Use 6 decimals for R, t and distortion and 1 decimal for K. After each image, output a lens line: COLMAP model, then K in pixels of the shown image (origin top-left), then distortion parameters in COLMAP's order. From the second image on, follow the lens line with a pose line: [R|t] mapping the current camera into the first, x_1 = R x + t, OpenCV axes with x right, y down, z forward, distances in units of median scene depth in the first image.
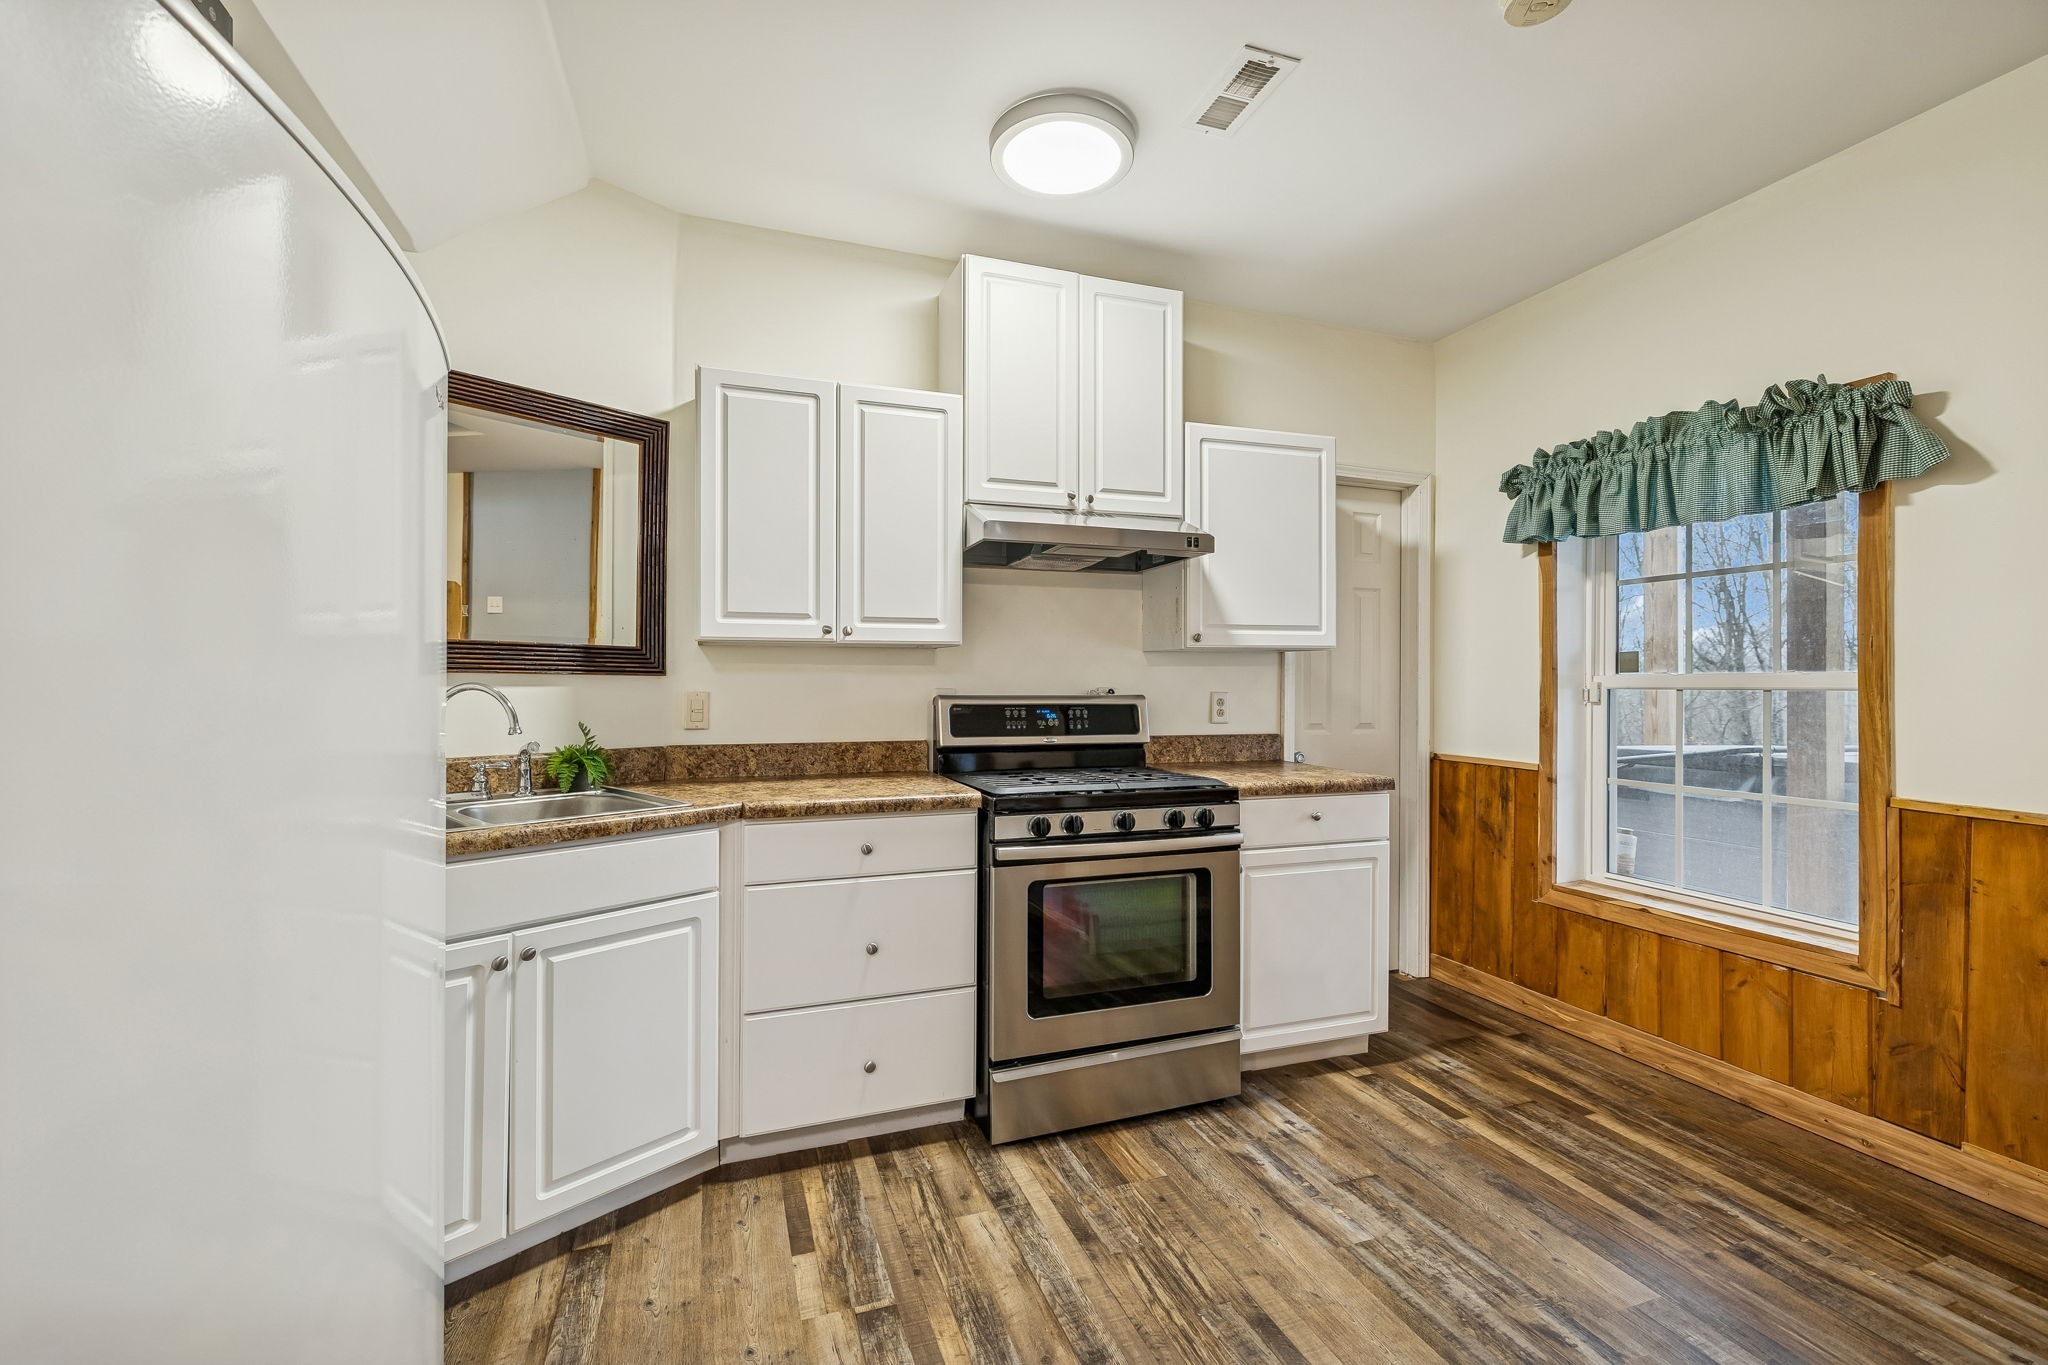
lens RADIAL K [[866.6, 0, 1016.8], [0, 866.6, 677.1], [0, 0, 1]] dist [0.001806, 0.000286]
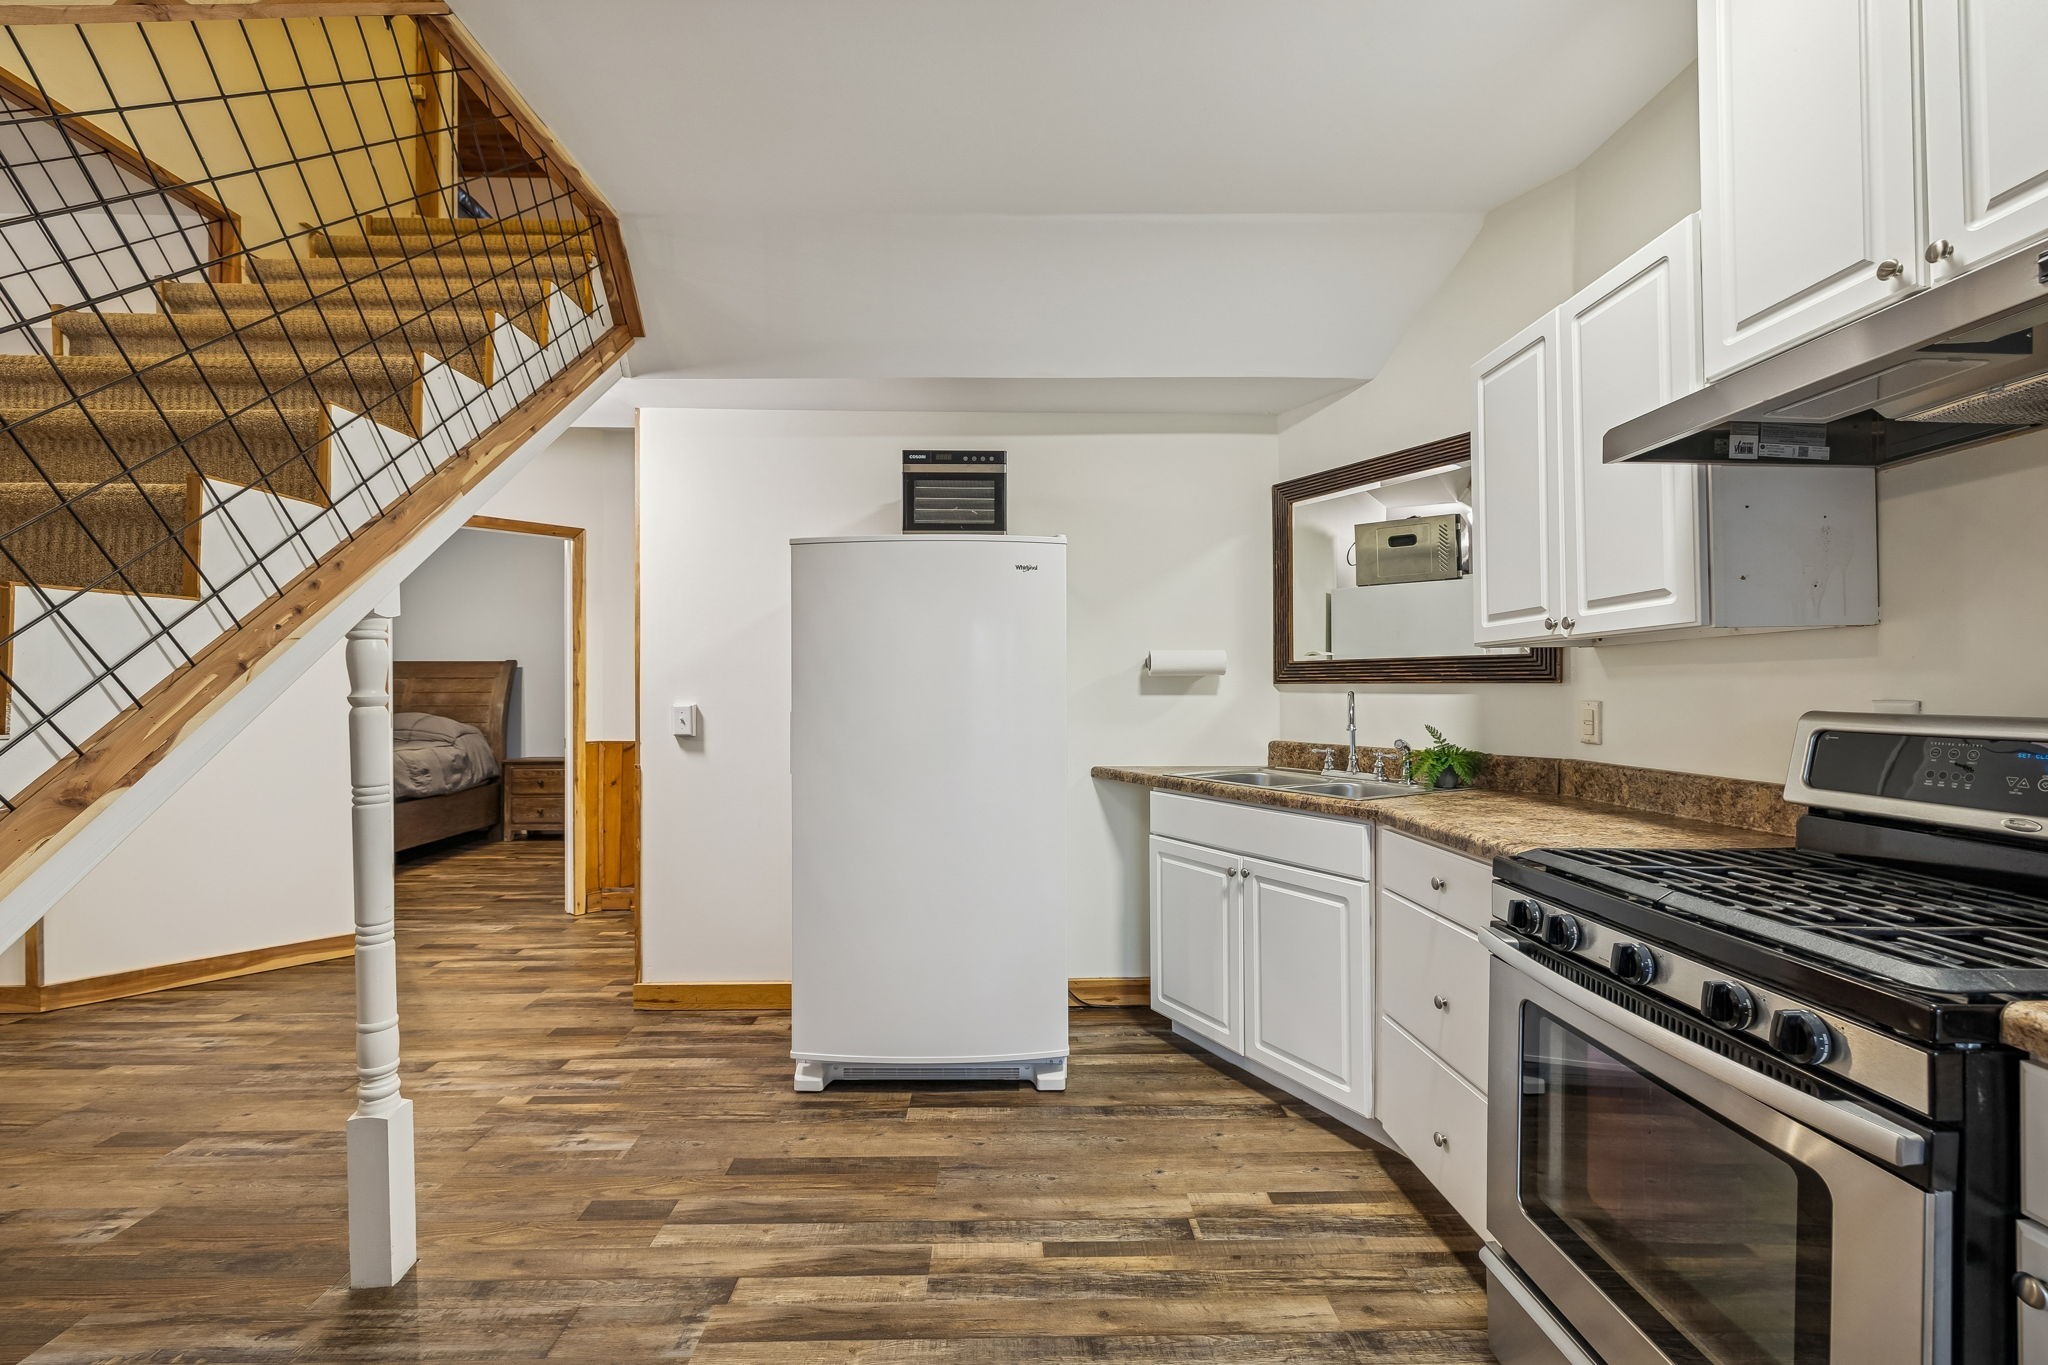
lens RADIAL K [[866.6, 0, 1018.6], [0, 866.6, 691.0], [0, 0, 1]] dist [0.001806, 0.000286]
pose [[-0.312803, -0.000228, -0.949818, 0.831011], [0.002291, 0.999997, -0.000995, 0.008517], [0.949815, -0.002487, -0.312802, 0.941608]]
